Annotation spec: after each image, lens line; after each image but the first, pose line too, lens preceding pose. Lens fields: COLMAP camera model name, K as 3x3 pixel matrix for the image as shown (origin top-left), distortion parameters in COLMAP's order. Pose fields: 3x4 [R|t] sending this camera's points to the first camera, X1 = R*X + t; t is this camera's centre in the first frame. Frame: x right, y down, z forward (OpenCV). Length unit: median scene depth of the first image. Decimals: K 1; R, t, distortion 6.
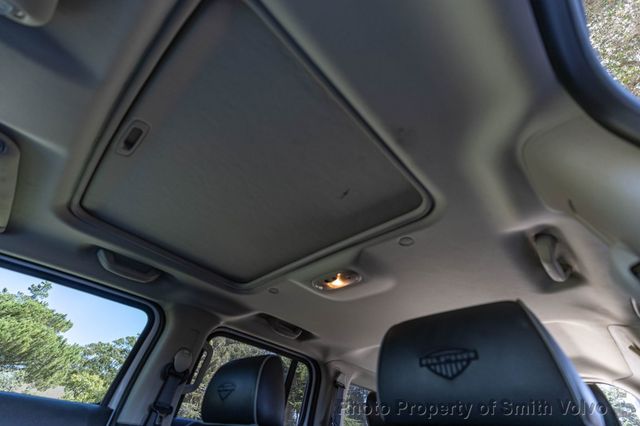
lens RADIAL K [[279.4, 0, 318.4], [0, 279.4, 214.2], [0, 0, 1]] dist [-0.001401, 0.000101]
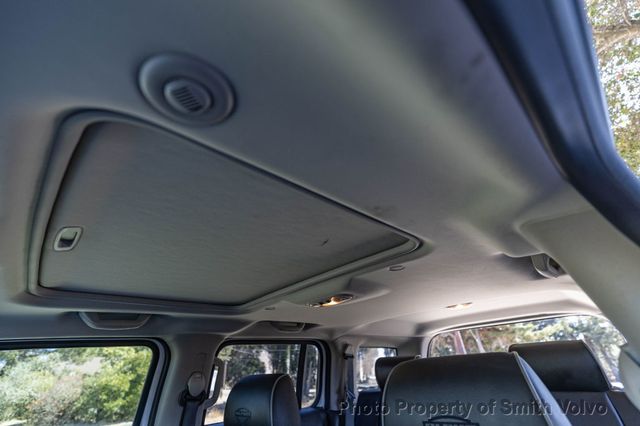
lens RADIAL K [[279.4, 0, 318.4], [0, 279.4, 214.2], [0, 0, 1]] dist [-0.001401, 0.000101]
pose [[0.986074, -0.165352, 0.017780, 0.046837], [0.158522, 0.966861, 0.200128, -0.221490], [-0.050282, -0.194523, 0.979608, 0.082608]]
